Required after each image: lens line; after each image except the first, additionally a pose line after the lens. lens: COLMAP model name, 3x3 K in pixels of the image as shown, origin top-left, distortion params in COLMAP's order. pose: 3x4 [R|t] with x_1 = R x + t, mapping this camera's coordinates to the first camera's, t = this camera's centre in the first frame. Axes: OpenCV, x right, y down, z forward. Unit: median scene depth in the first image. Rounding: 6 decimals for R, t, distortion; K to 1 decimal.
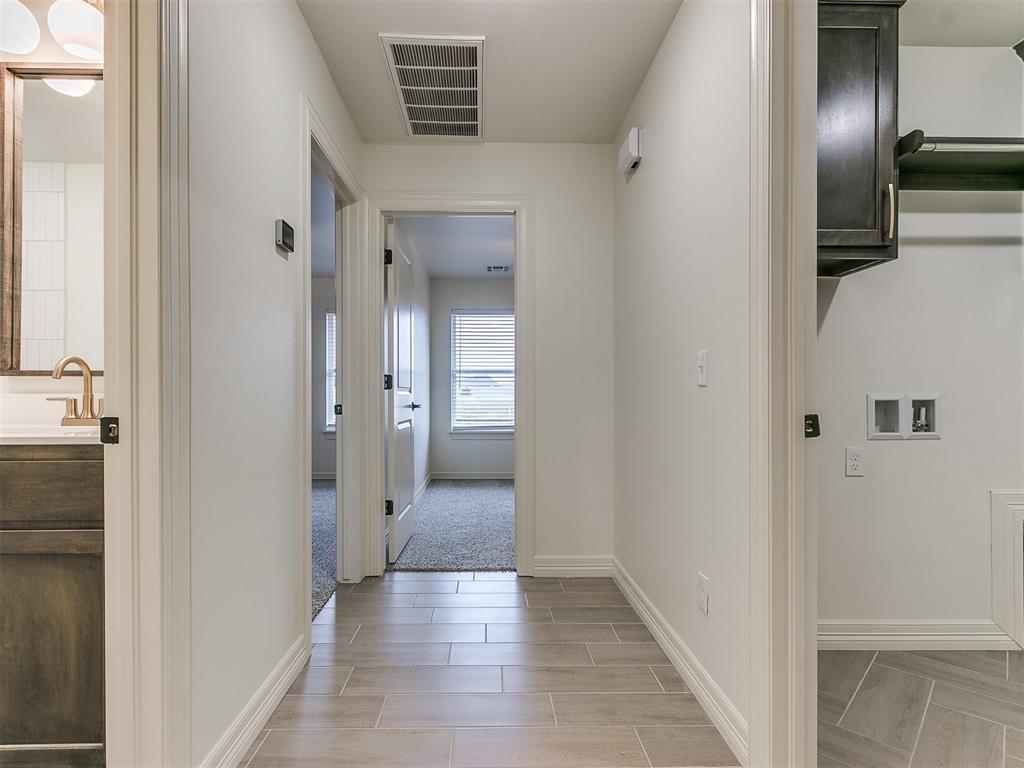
lens RADIAL K [[537.4, 0, 492.6], [0, 537.4, 393.7], [0, 0, 1]] dist [0.000999, -0.001359]
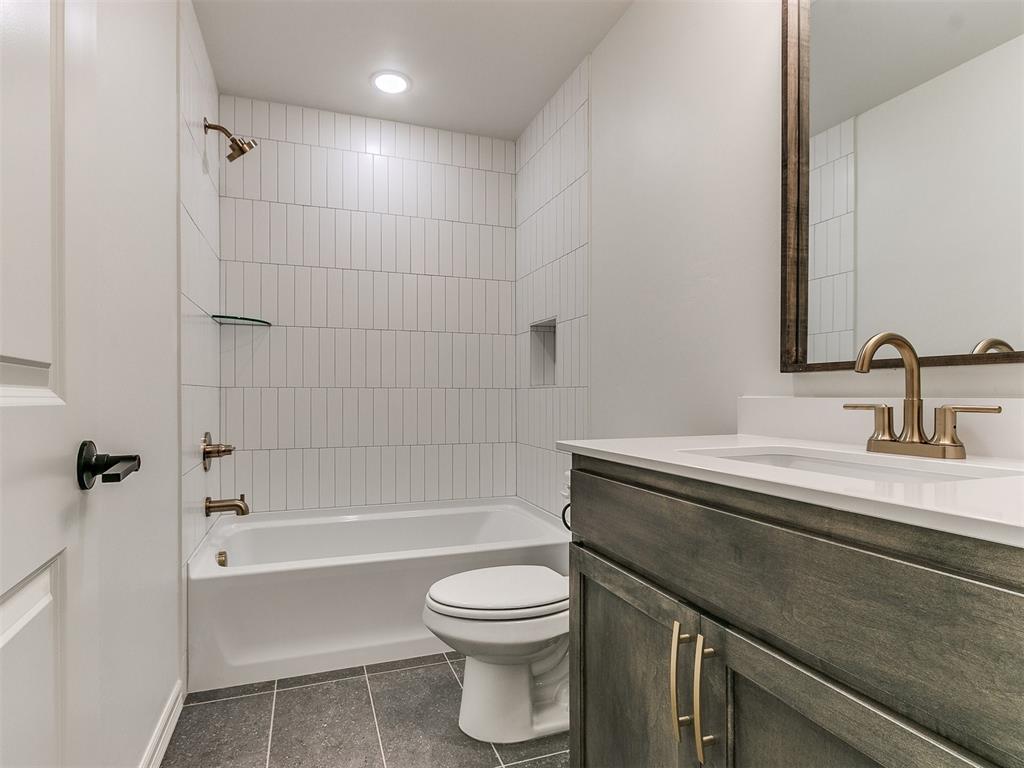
lens RADIAL K [[537.4, 0, 492.6], [0, 537.4, 393.7], [0, 0, 1]] dist [0.000999, -0.001359]
pose [[0.314835, -0.000500, -0.949146, -0.358934], [0.000377, 1.000000, -0.000402, -0.005060], [0.949146, -0.000231, 0.314835, 0.407862]]
